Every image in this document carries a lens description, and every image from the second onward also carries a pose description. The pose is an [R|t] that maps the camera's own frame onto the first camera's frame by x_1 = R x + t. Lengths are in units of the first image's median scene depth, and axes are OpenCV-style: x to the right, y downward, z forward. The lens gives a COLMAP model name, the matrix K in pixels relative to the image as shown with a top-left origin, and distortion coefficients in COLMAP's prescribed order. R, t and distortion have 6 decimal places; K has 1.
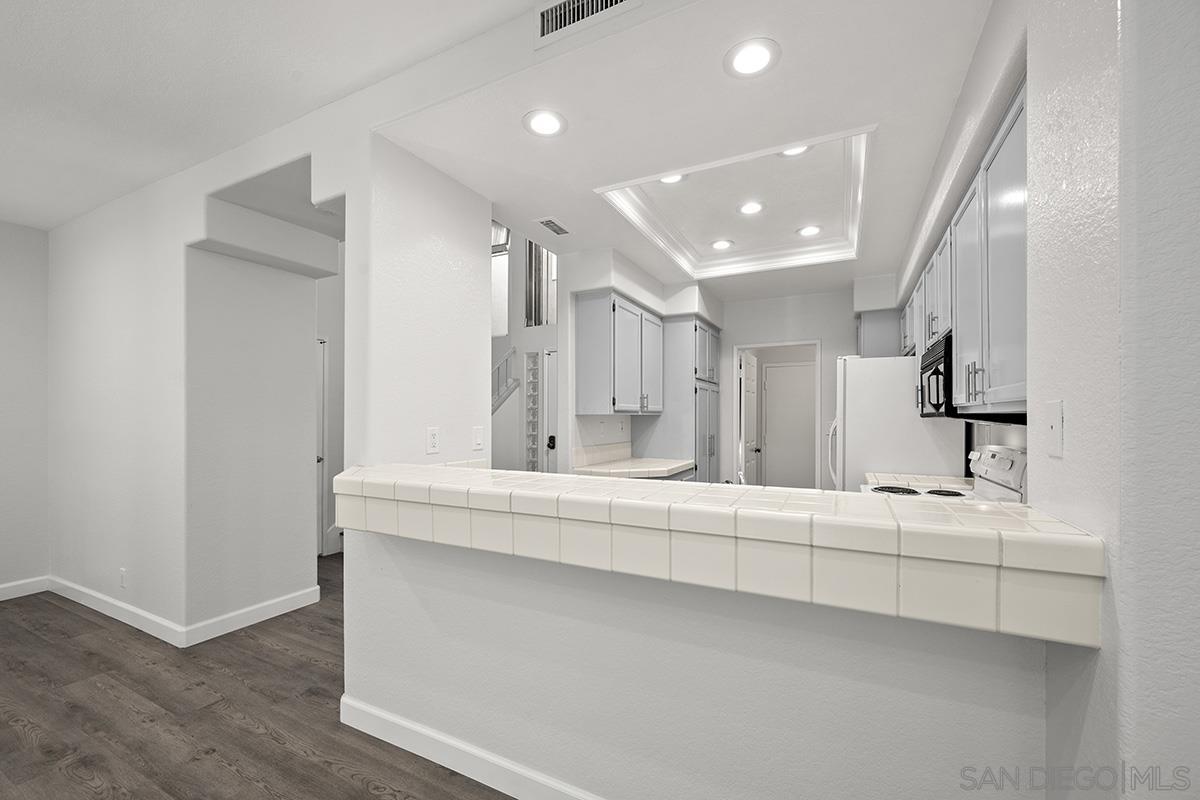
lens RADIAL K [[474.7, 0, 599.9], [0, 474.7, 419.1], [0, 0, 1]] dist [-0.002370, 0.000394]
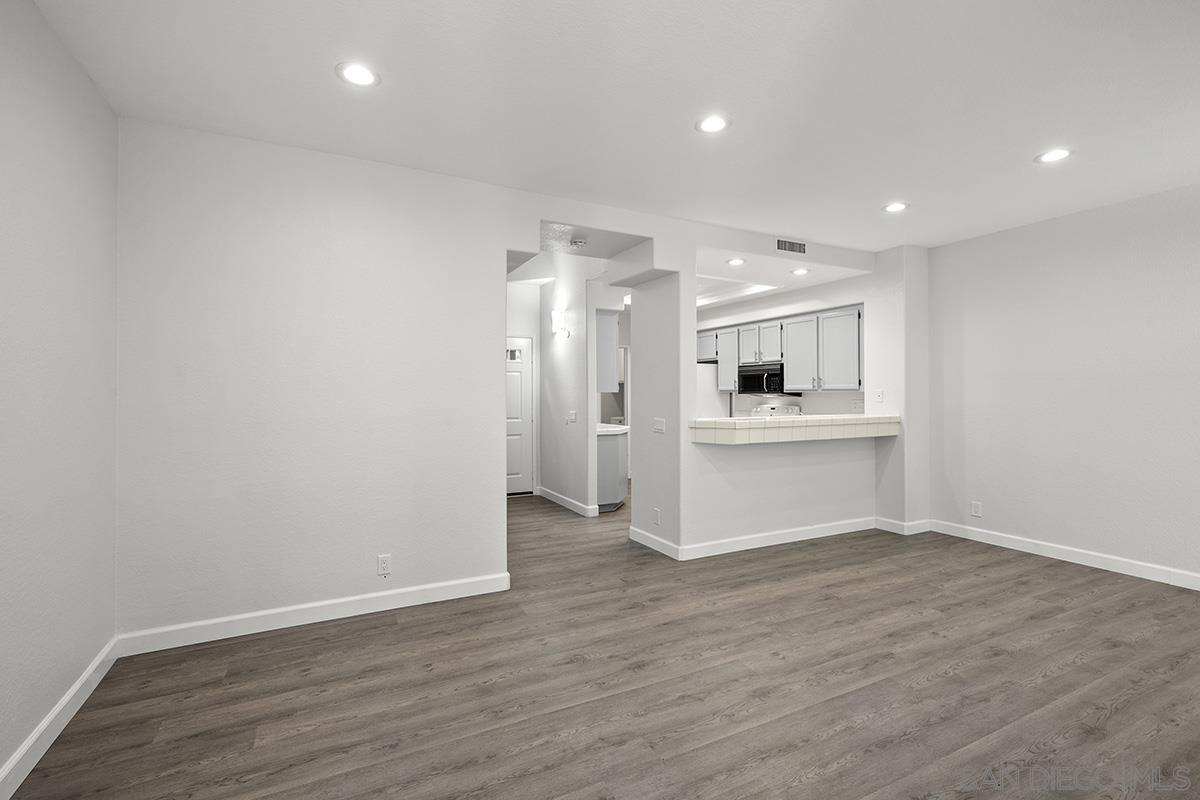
lens RADIAL K [[544.1, 0, 599.6], [0, 544.1, 394.5], [0, 0, 1]] dist [0.003185, 0.000272]
pose [[0.592450, -0.002755, 0.805603, -2.412375], [0.006057, 0.999981, -0.001035, -0.002059], [-0.805585, 0.005493, 0.592455, 0.011407]]
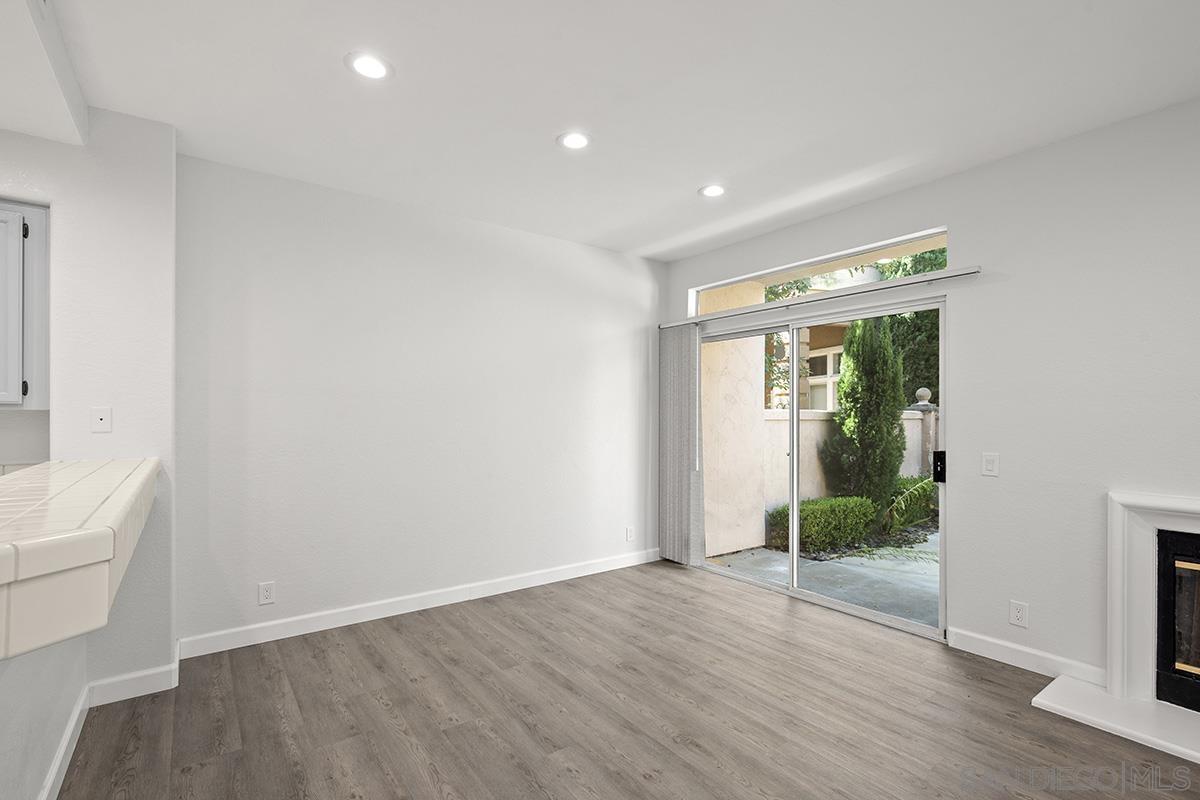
lens RADIAL K [[544.1, 0, 609.0], [0, 544.1, 416.5], [0, 0, 1]] dist [0.003185, 0.000272]
pose [[-0.892925, -0.004509, 0.450183, -1.085938], [-0.003610, 0.999989, 0.002855, -0.005560], [-0.450191, 0.000924, -0.892932, 1.050731]]
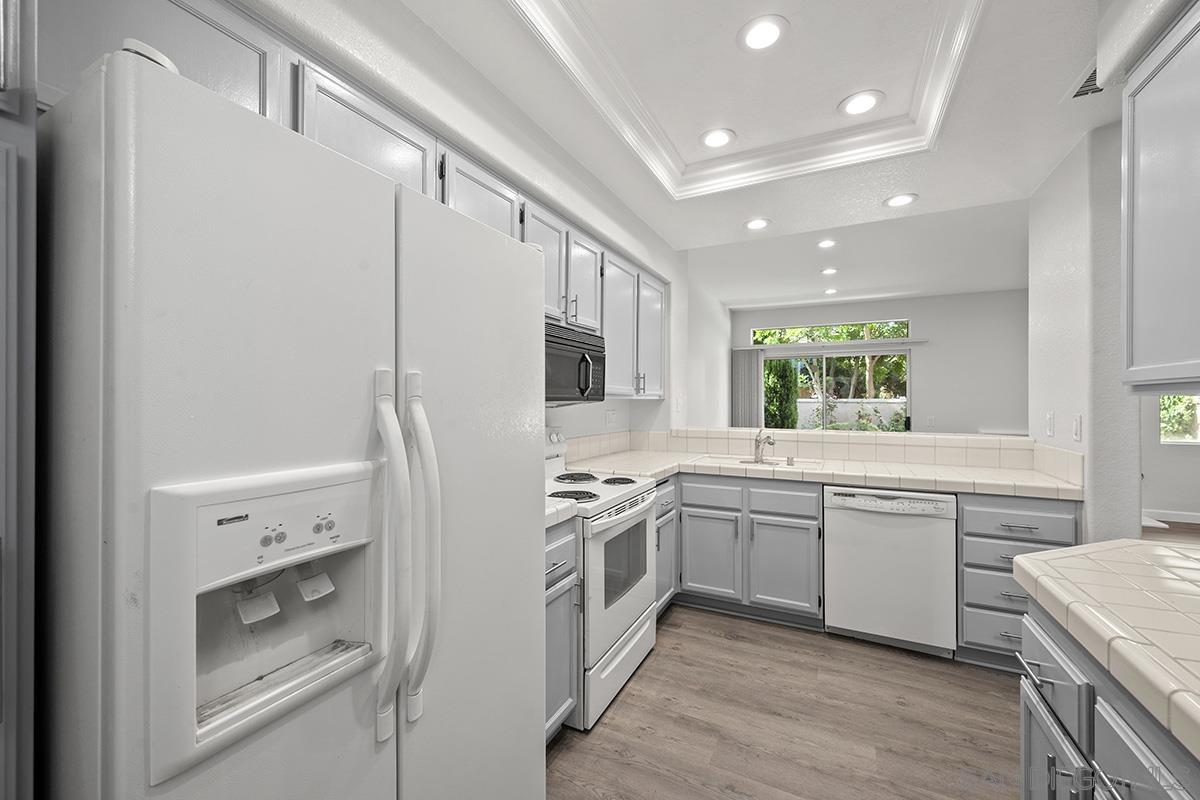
lens RADIAL K [[474.7, 0, 592.5], [0, 474.7, 405.2], [0, 0, 1]] dist [-0.002370, 0.000394]
pose [[-0.999958, -0.003417, 0.008511, 0.773514], [-0.003341, 0.999954, 0.008940, -0.001637], [-0.008541, 0.008911, -0.999924, 2.325186]]
